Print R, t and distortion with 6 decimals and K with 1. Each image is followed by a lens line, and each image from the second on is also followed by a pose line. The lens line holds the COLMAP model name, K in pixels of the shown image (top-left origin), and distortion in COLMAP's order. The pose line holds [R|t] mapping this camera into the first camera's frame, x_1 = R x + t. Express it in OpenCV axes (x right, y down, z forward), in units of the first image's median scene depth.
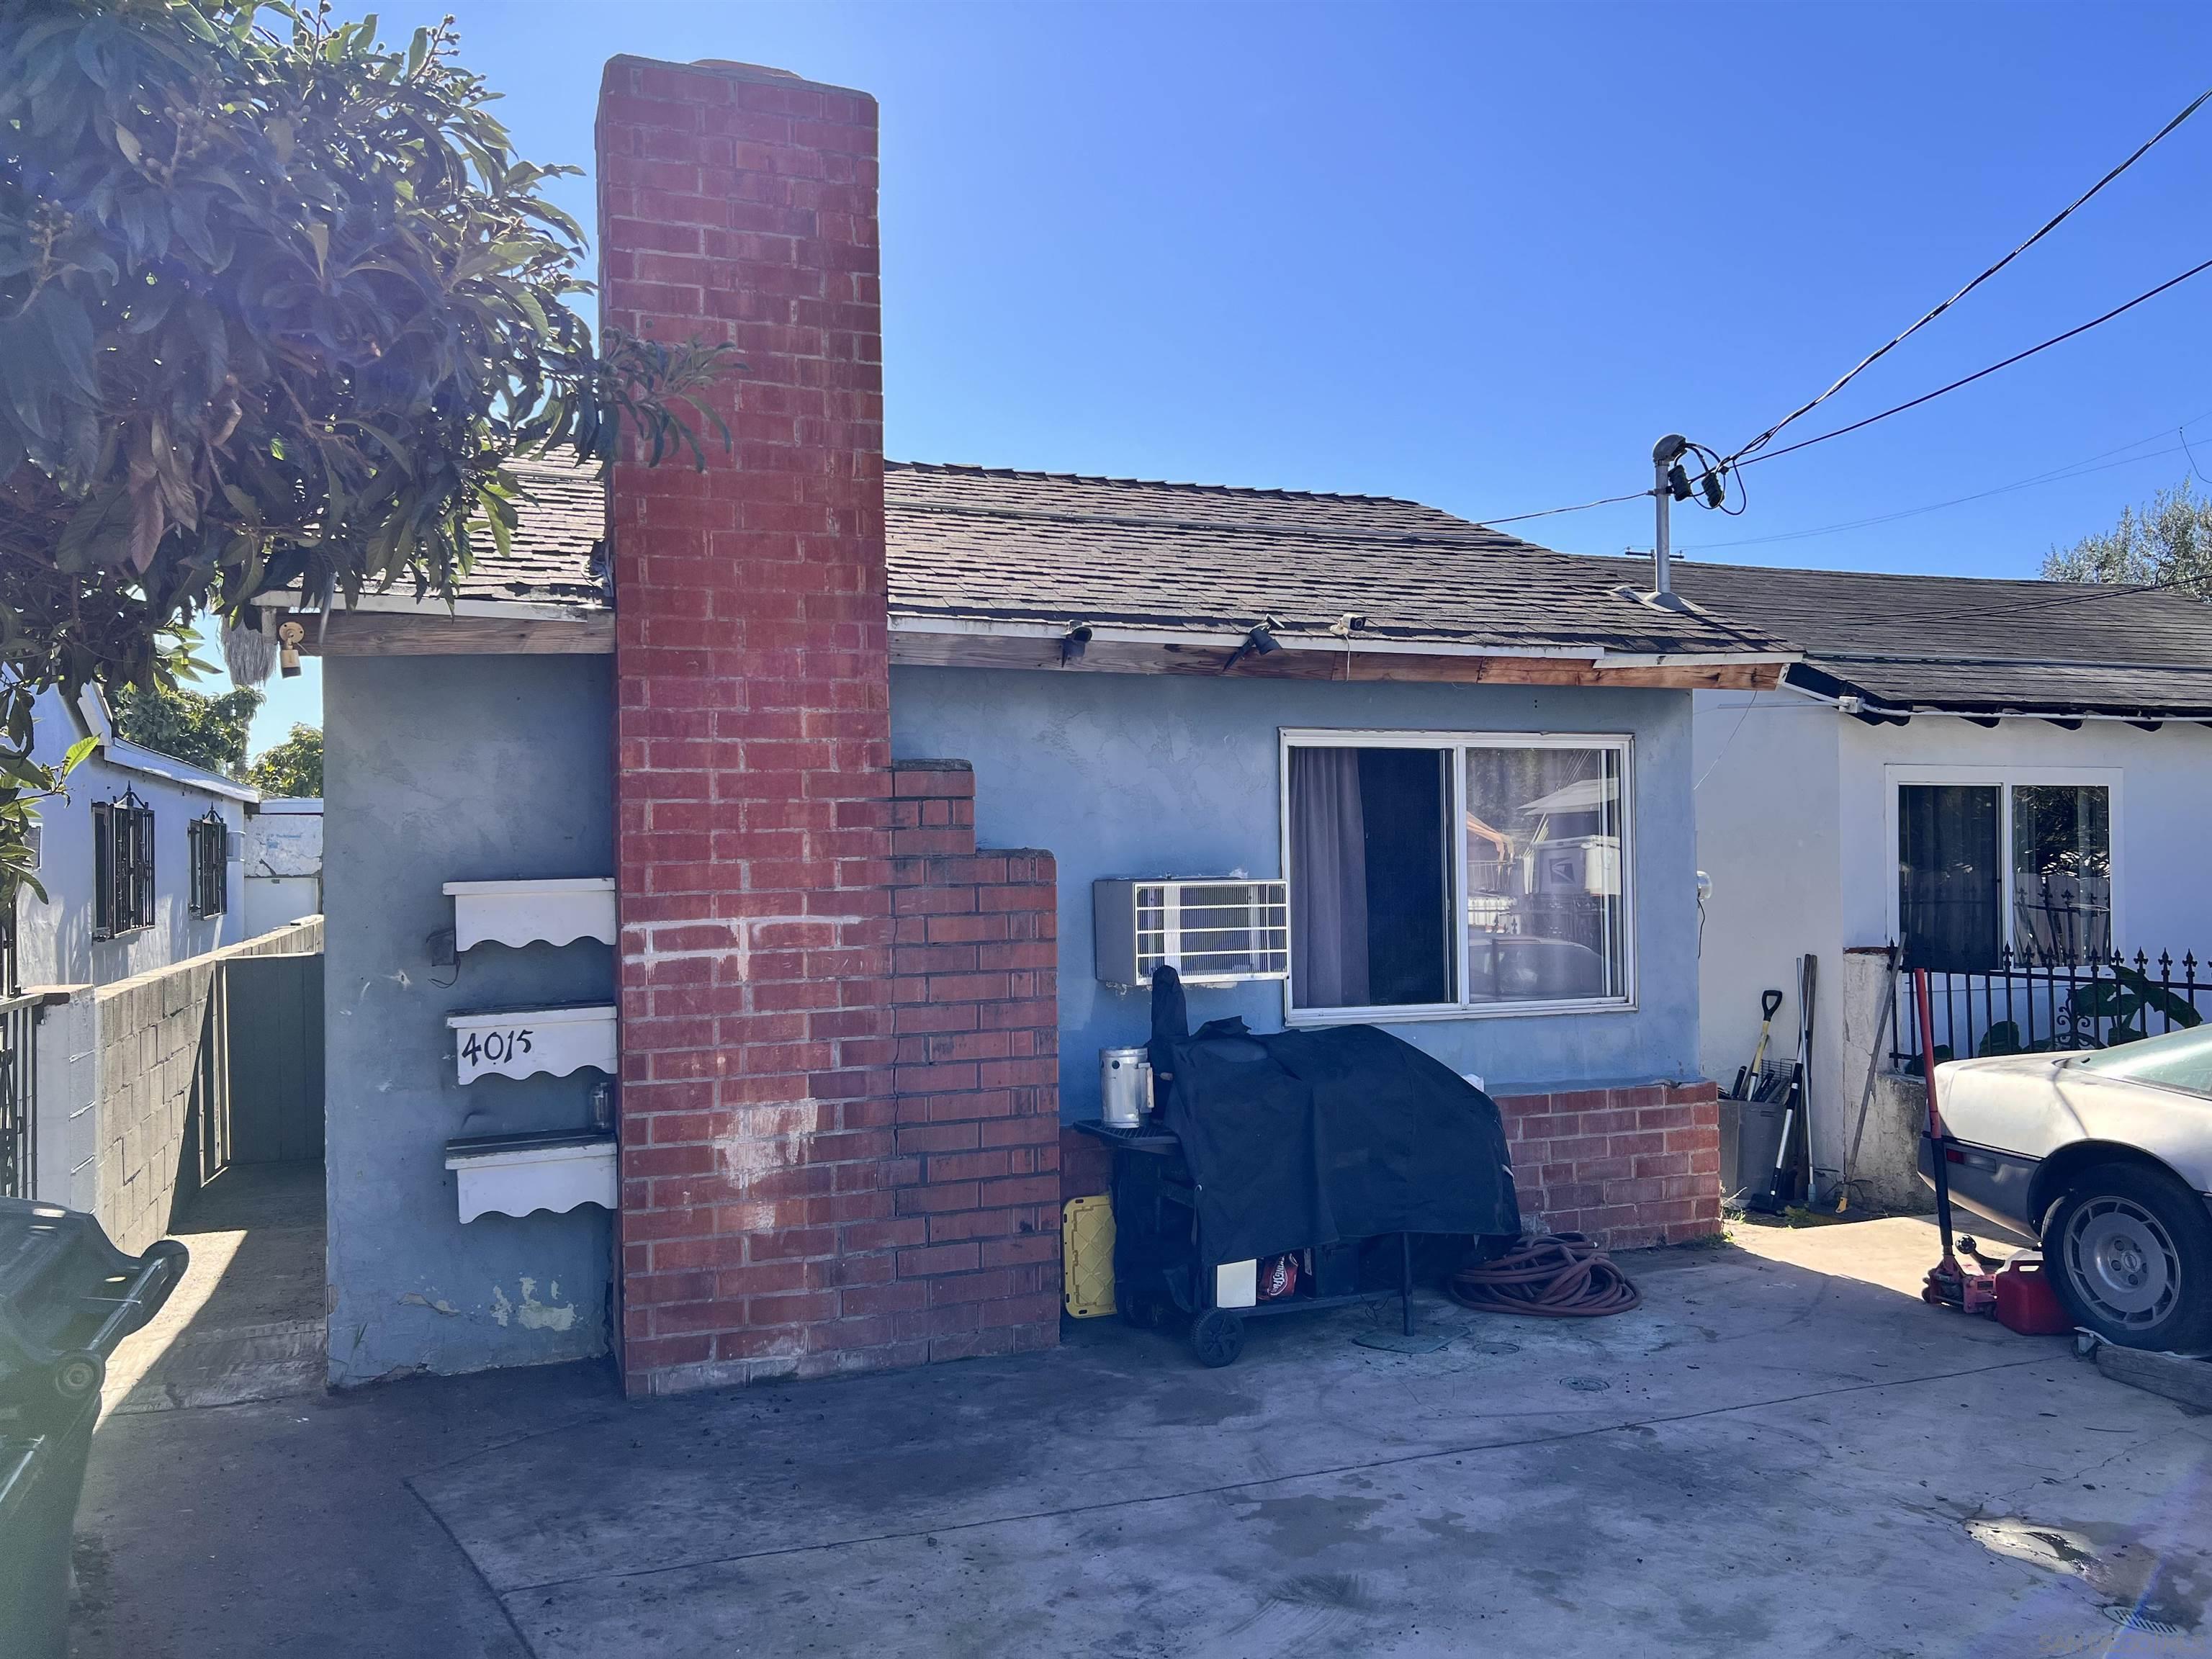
lens RADIAL K [[1675.1, 0, 1110.8], [0, 1675.1, 813.2], [0, 0, 1]] dist [0.063648, -0.037661]
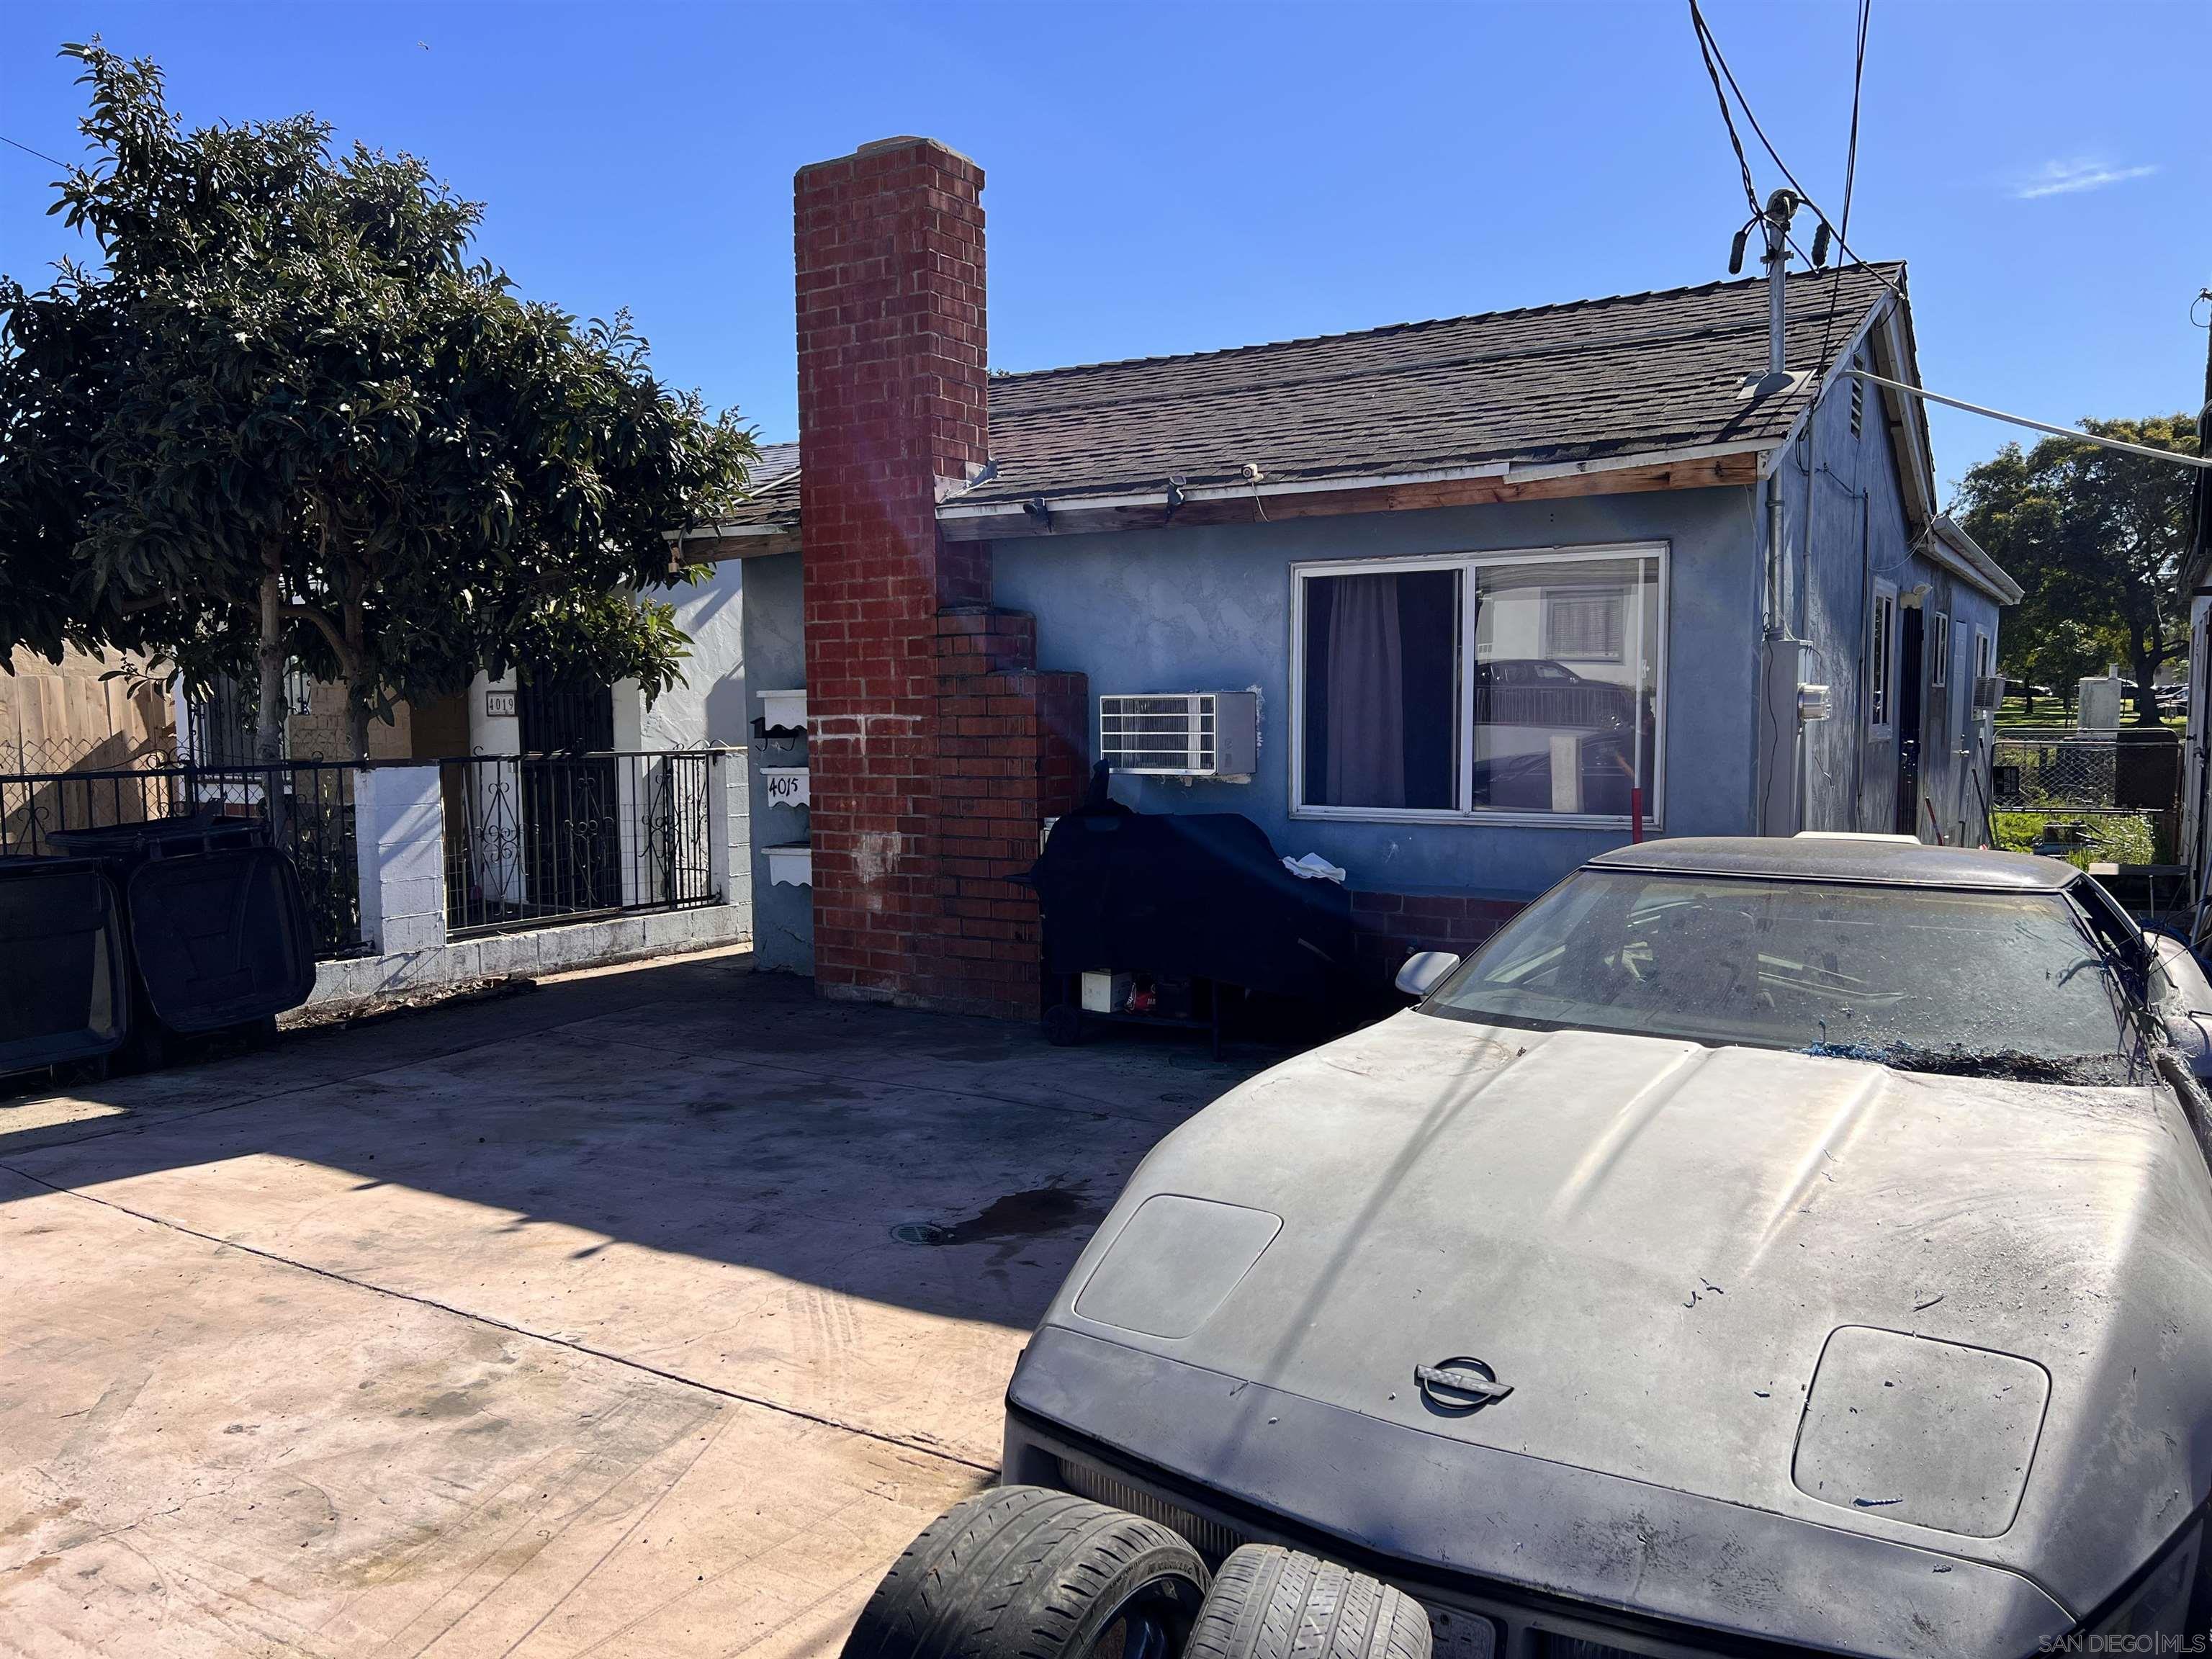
lens RADIAL K [[1675.1, 0, 1121.3], [0, 1675.1, 836.5], [0, 0, 1]] dist [0.063648, -0.037661]
pose [[0.605566, 0.071299, -0.792594, 1.169051], [0.022608, 0.994035, 0.106693, 0.013212], [0.795474, -0.082529, 0.600342, 0.234156]]
